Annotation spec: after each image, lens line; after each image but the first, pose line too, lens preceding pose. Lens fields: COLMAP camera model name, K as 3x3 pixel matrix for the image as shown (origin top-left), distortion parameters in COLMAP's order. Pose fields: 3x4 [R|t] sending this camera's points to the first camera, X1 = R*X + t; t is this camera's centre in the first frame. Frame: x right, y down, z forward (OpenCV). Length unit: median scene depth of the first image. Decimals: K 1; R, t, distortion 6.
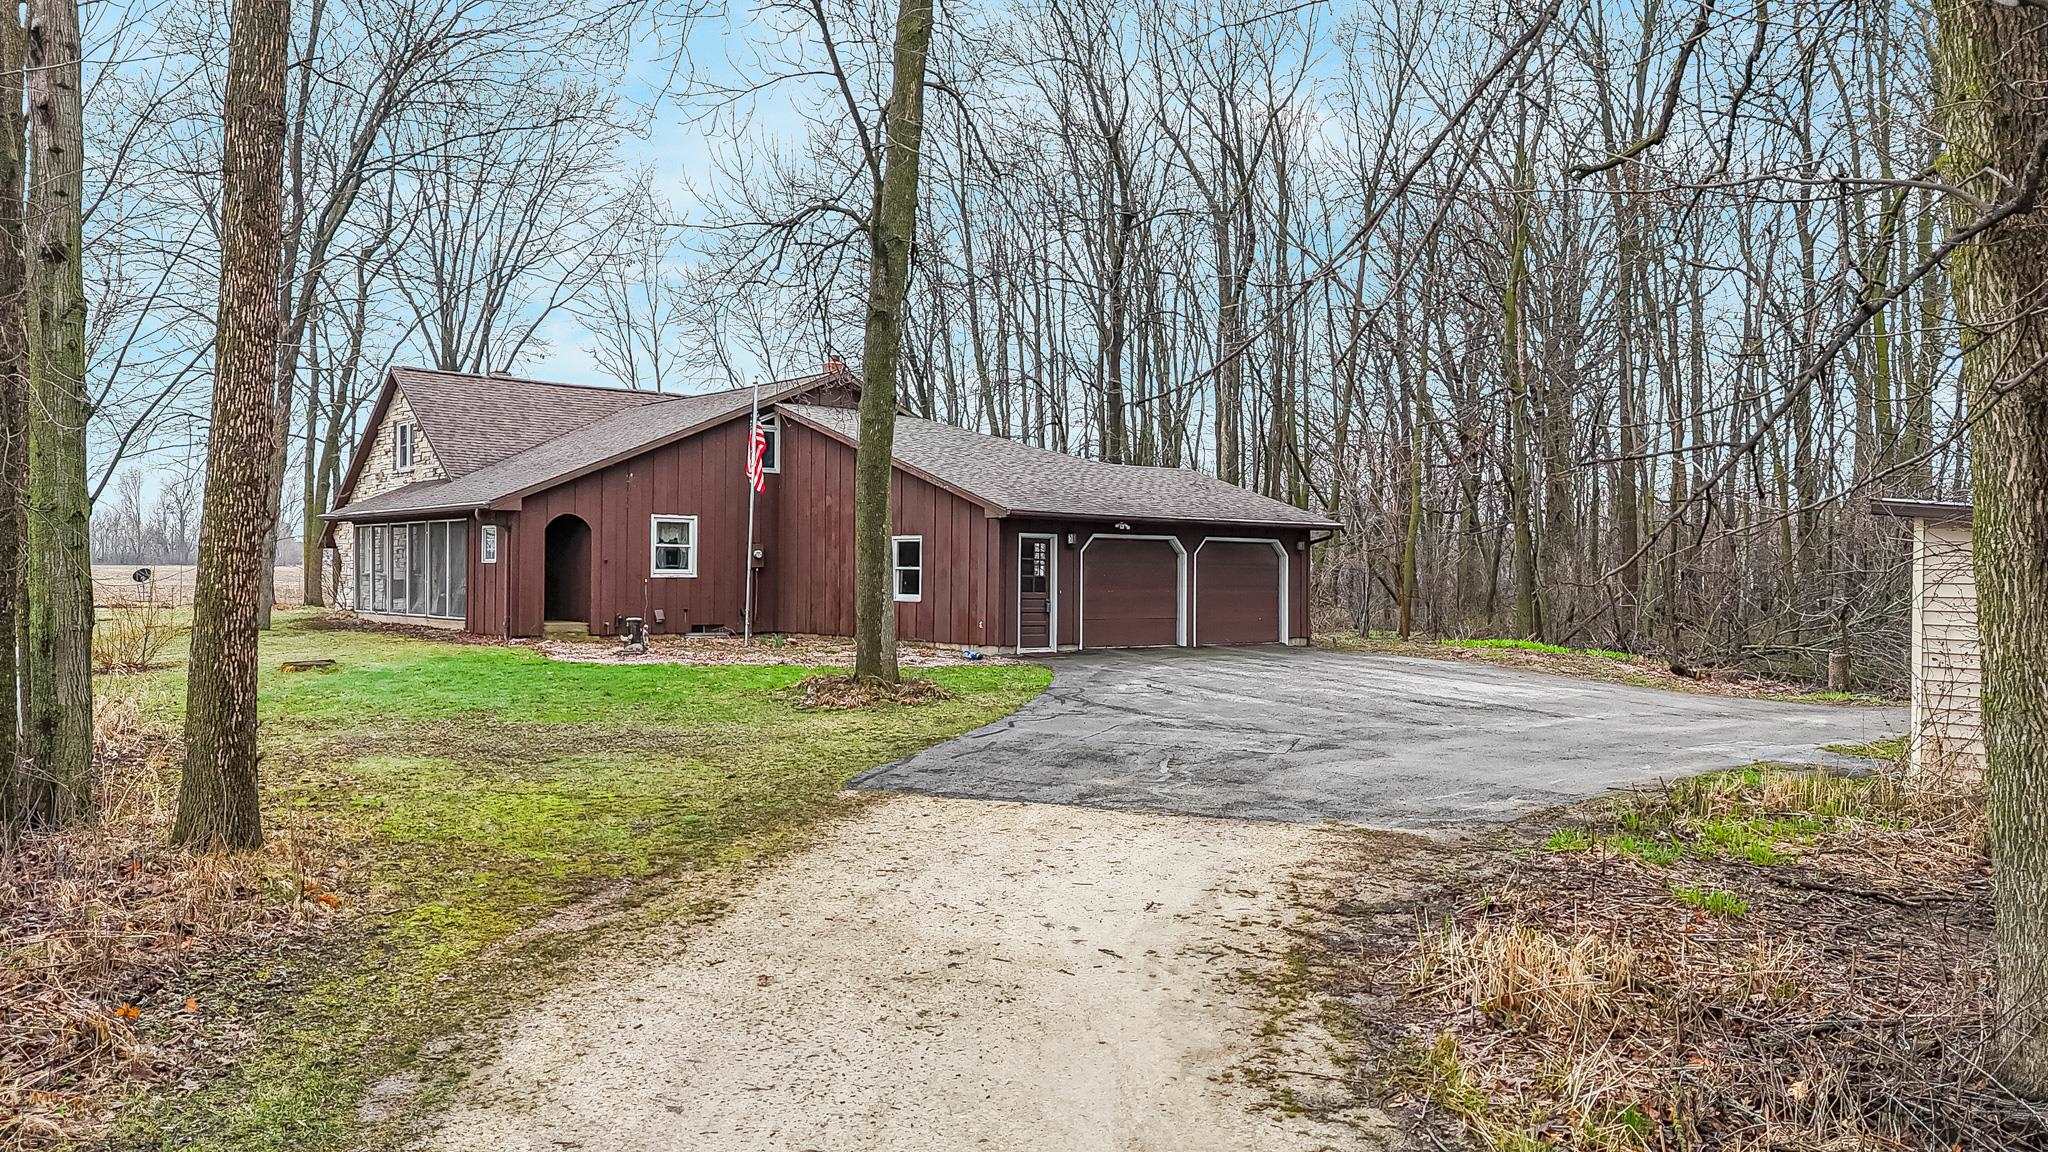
lens RADIAL K [[1533.4, 0, 1049.1], [0, 1533.4, 574.6], [0, 0, 1]] dist [0.085243, -0.074280]
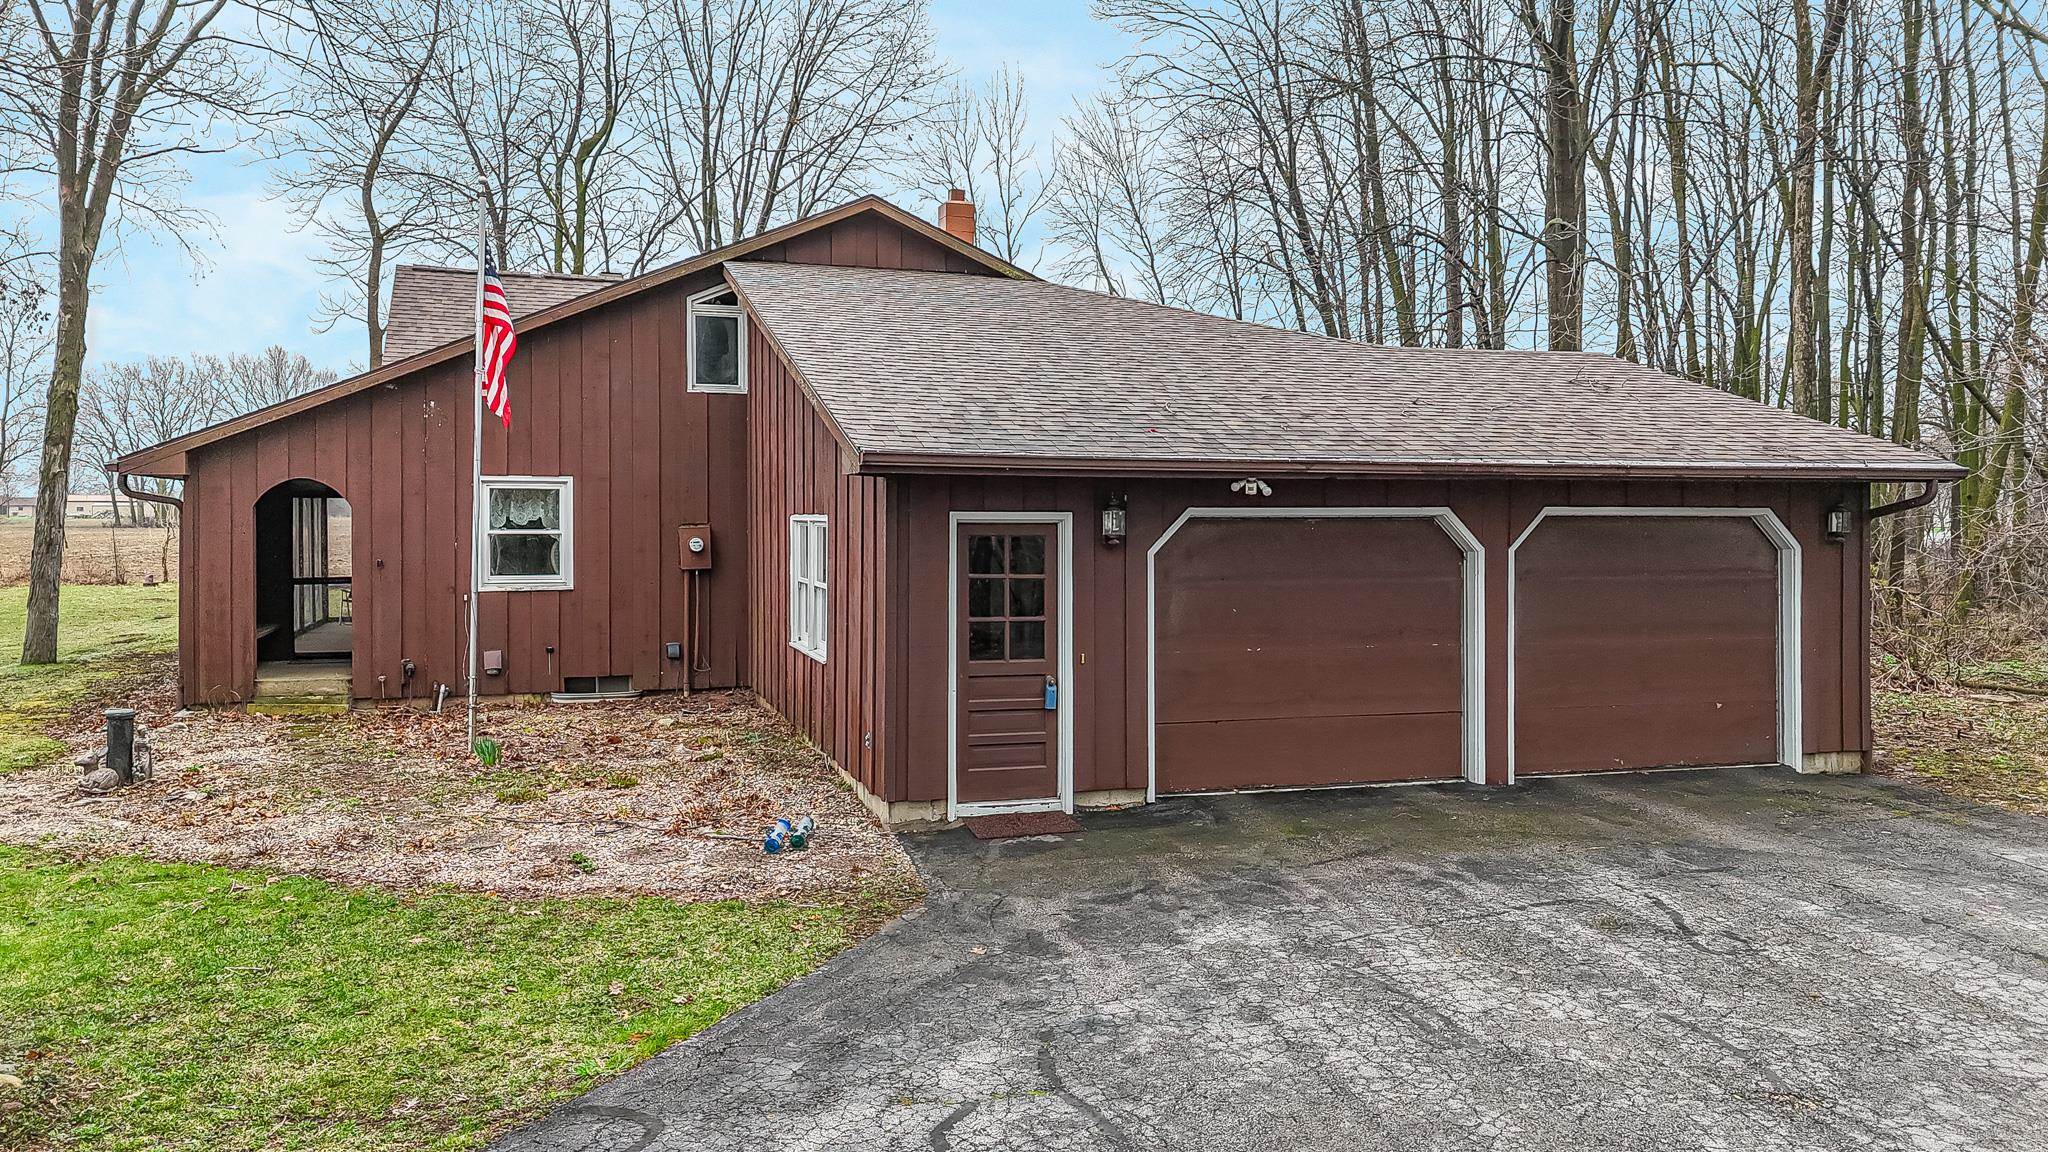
lens RADIAL K [[1538.1, 0, 1025.2], [0, 1538.1, 529.1], [0, 0, 1]] dist [0.074849, -0.070936]
pose [[0.919354, -0.004388, -0.393406, 0.138477], [0.006763, 0.999966, 0.004651, -0.021874], [0.393373, -0.006936, 0.919353, 0.584173]]
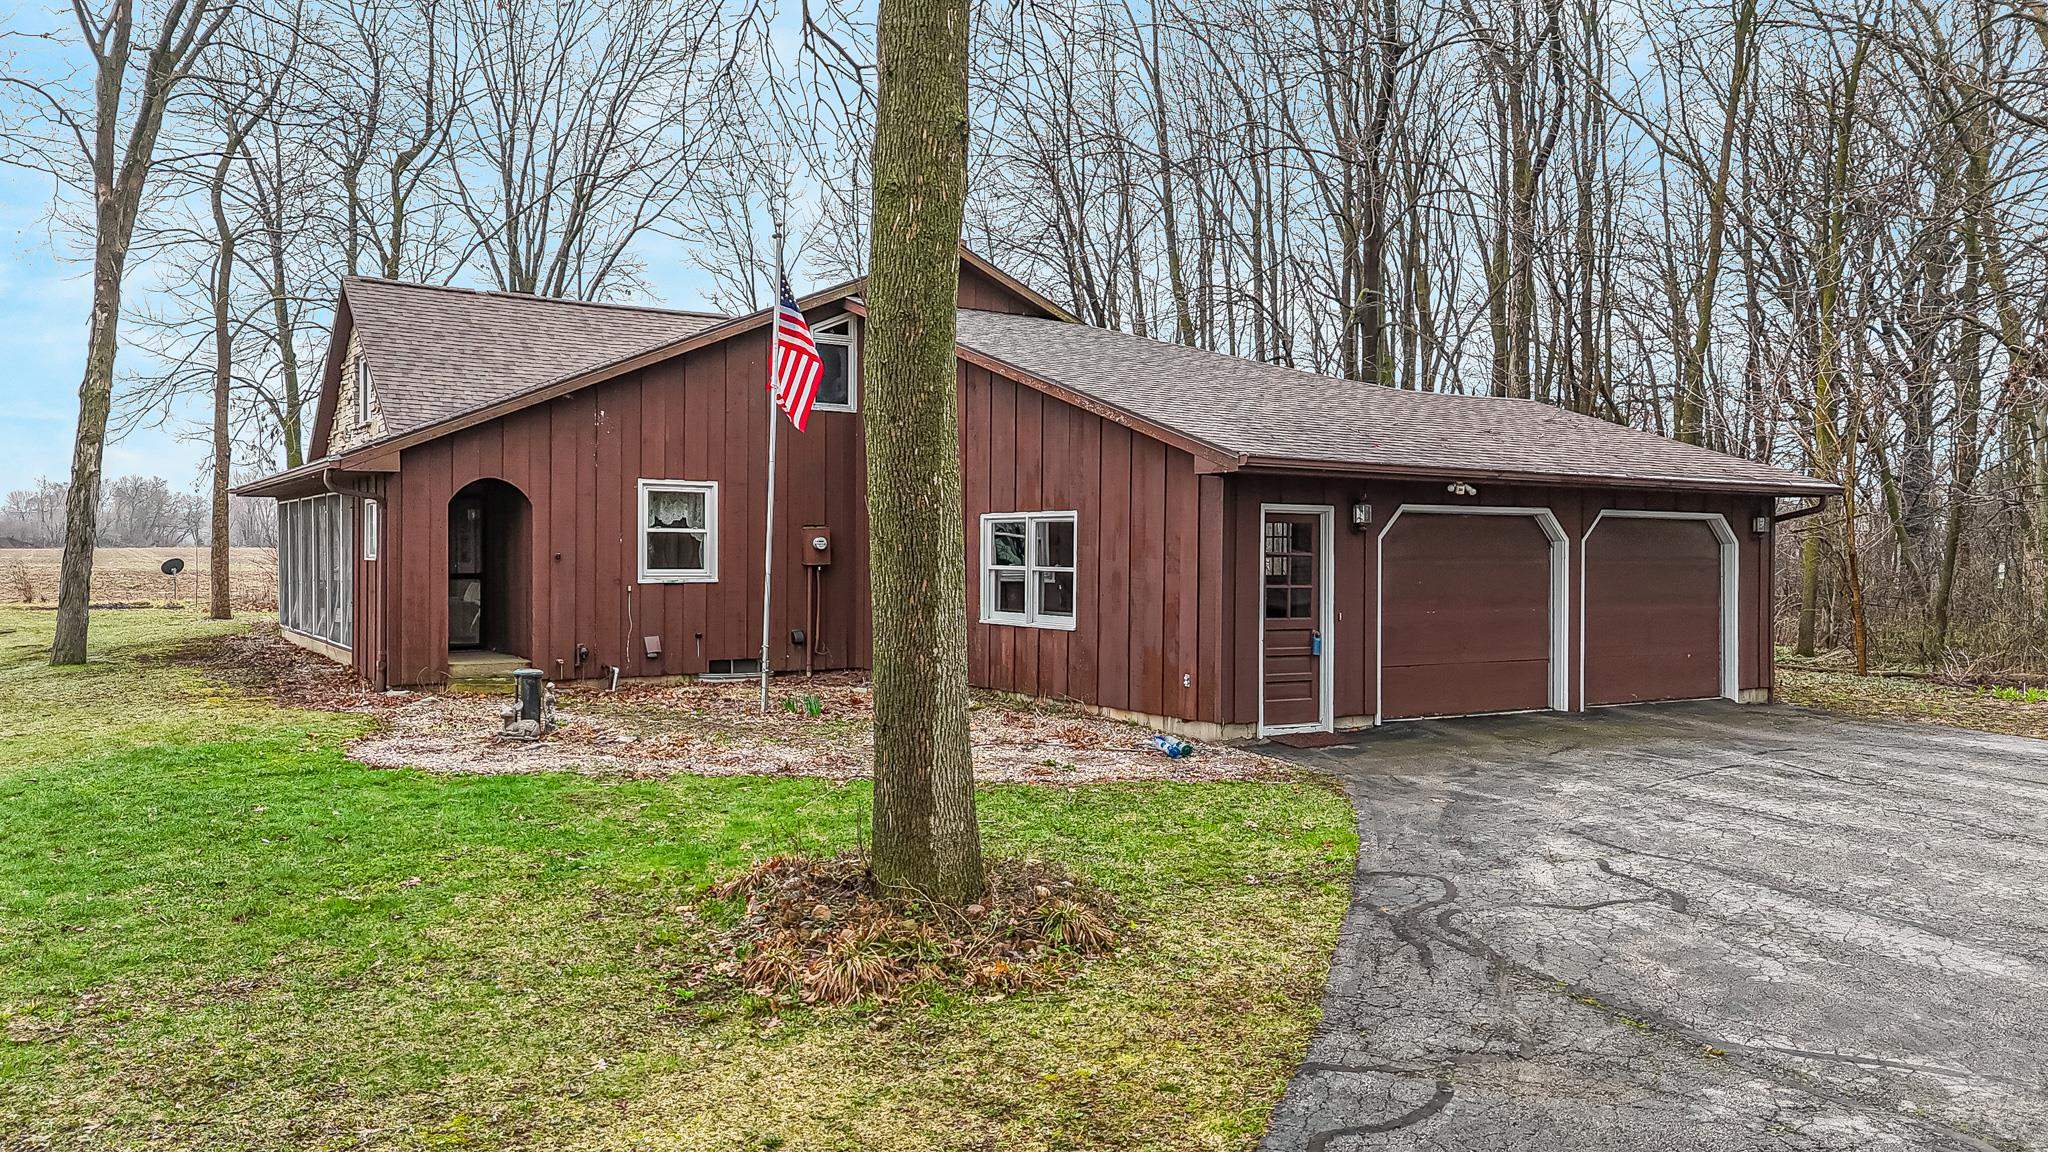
lens RADIAL K [[1522.4, 0, 1024.0], [0, 1522.4, 576.0], [0, 0, 1]] dist [0.084466, -0.073957]
pose [[0.989906, -0.000531, -0.141723, -0.023405], [0.002470, 0.999906, 0.013509, -0.008861], [0.141702, -0.013723, 0.989814, 0.434914]]
